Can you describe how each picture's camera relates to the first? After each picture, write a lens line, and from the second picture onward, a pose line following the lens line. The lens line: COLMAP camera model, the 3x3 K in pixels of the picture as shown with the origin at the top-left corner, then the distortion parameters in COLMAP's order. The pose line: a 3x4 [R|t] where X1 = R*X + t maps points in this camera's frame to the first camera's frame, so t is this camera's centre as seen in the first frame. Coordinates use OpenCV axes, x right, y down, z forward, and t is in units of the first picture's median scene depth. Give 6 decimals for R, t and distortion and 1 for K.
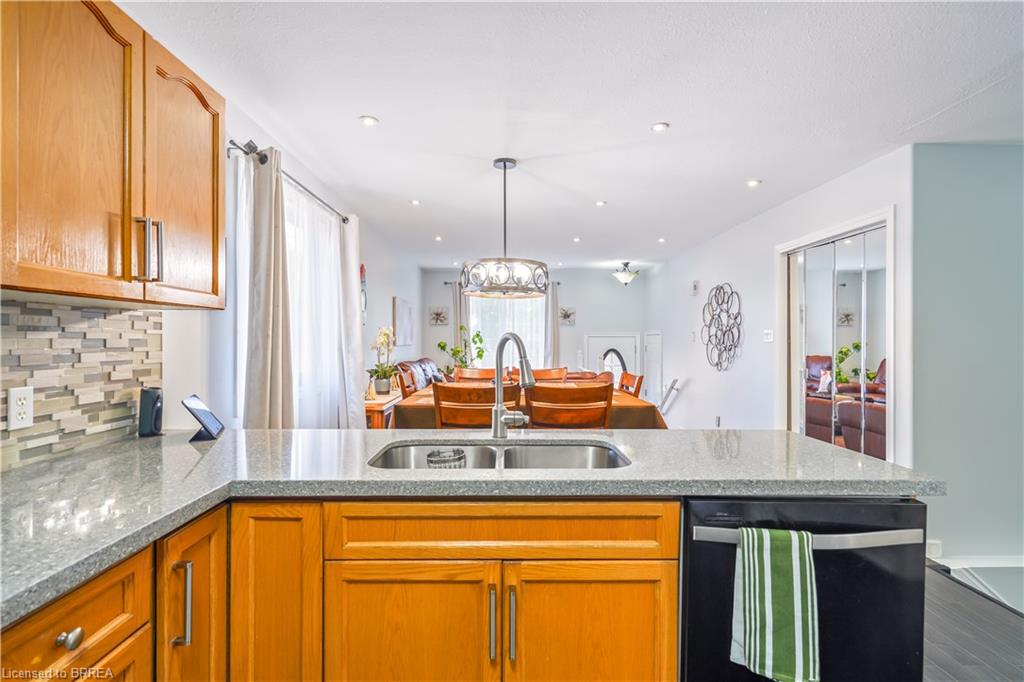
lens RADIAL K [[496.1, 0, 509.2], [0, 496.1, 340.3], [0, 0, 1]] dist [-0.001188, 0.001110]
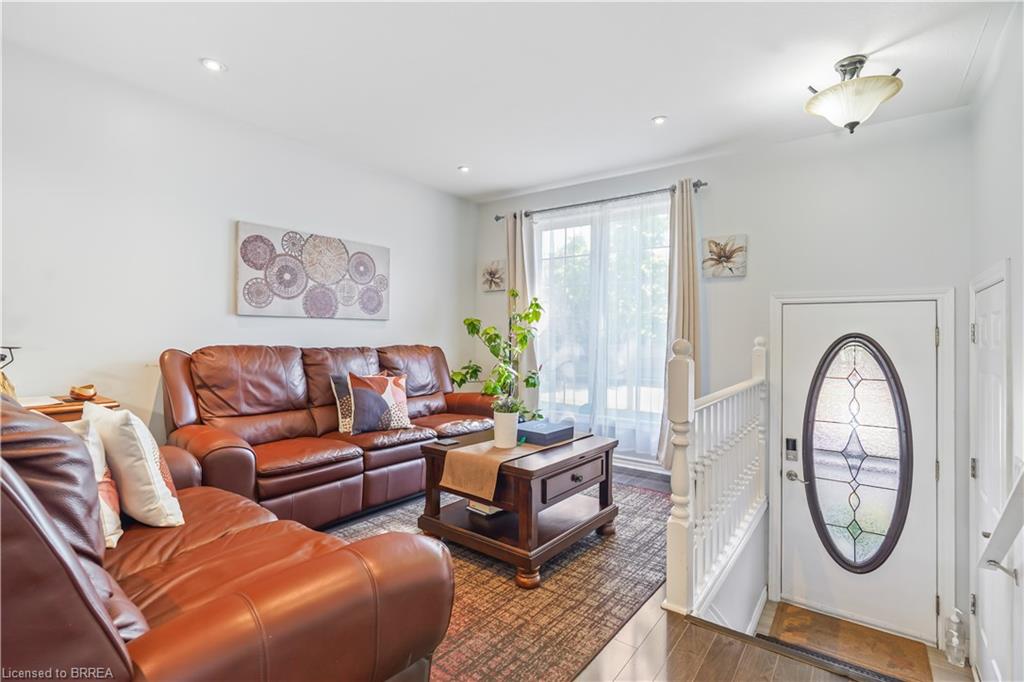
lens RADIAL K [[476.6, 0, 522.3], [0, 476.6, 332.7], [0, 0, 1]] dist [0.000340, 0.001697]
pose [[0.797974, 0.003897, -0.602680, 1.058328], [-0.011326, 0.999899, -0.008531, 0.104133], [0.602586, 0.013633, 0.797938, 2.632634]]
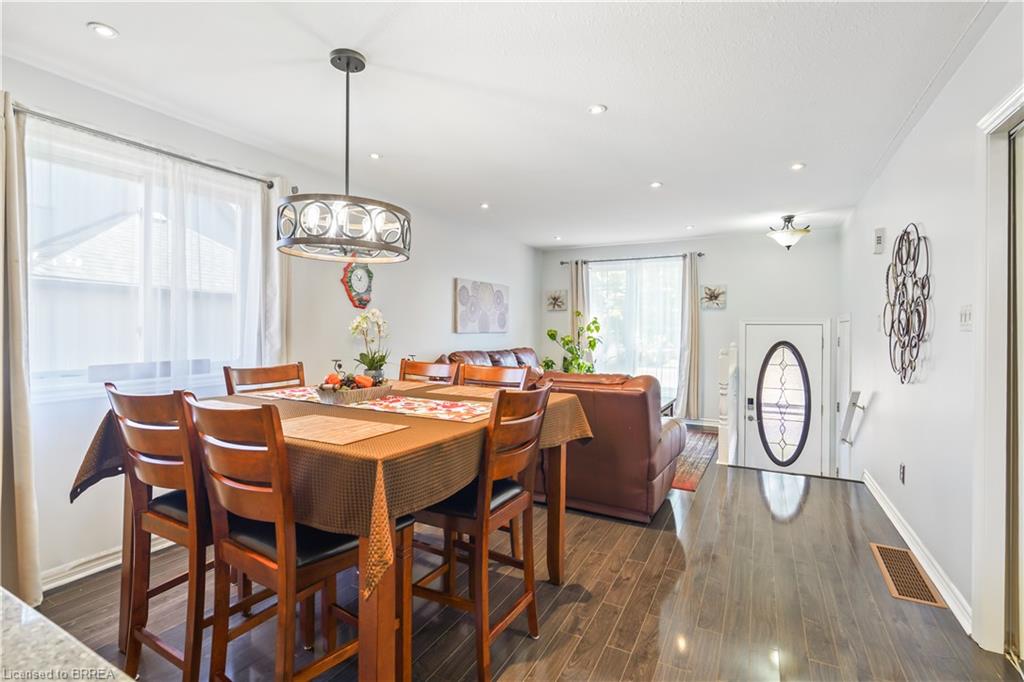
lens RADIAL K [[476.6, 0, 510.8], [0, 476.6, 331.6], [0, 0, 1]] dist [0.000340, 0.001697]
pose [[0.875971, 0.009569, -0.482268, 0.916681], [-0.007970, 0.999954, 0.005364, 0.010970], [0.482297, -0.000855, 0.876007, 0.989755]]
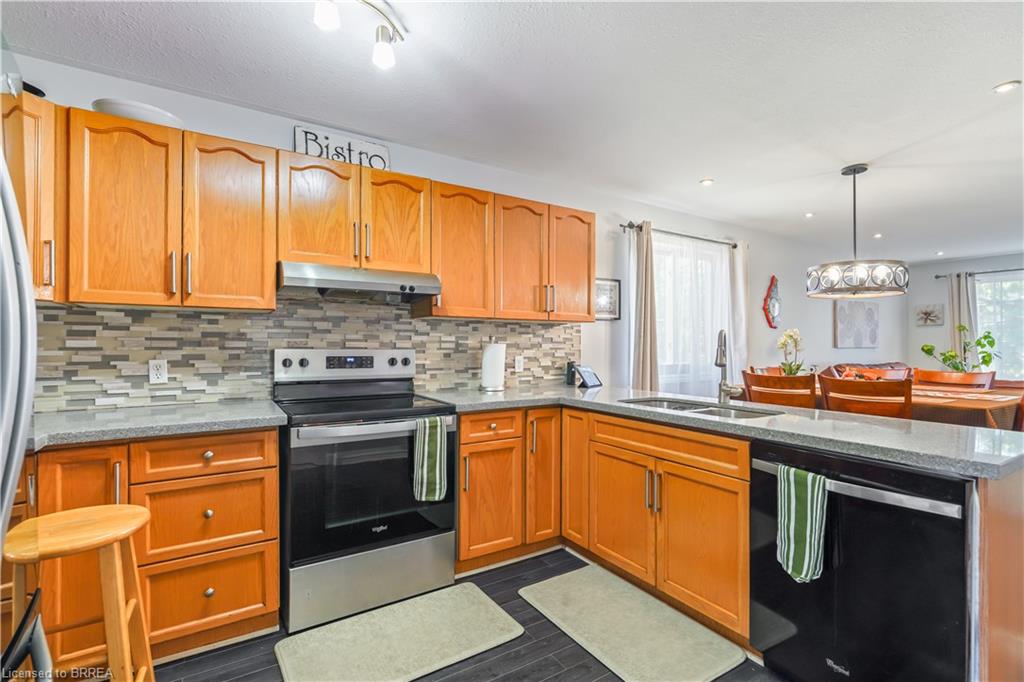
lens RADIAL K [[476.6, 0, 521.2], [0, 476.6, 341.8], [0, 0, 1]] dist [0.000340, 0.001697]
pose [[0.531998, -0.005621, -0.846727, 0.860316], [-0.003585, 0.999954, -0.008891, 0.033312], [0.846738, 0.007766, 0.531954, -0.235166]]
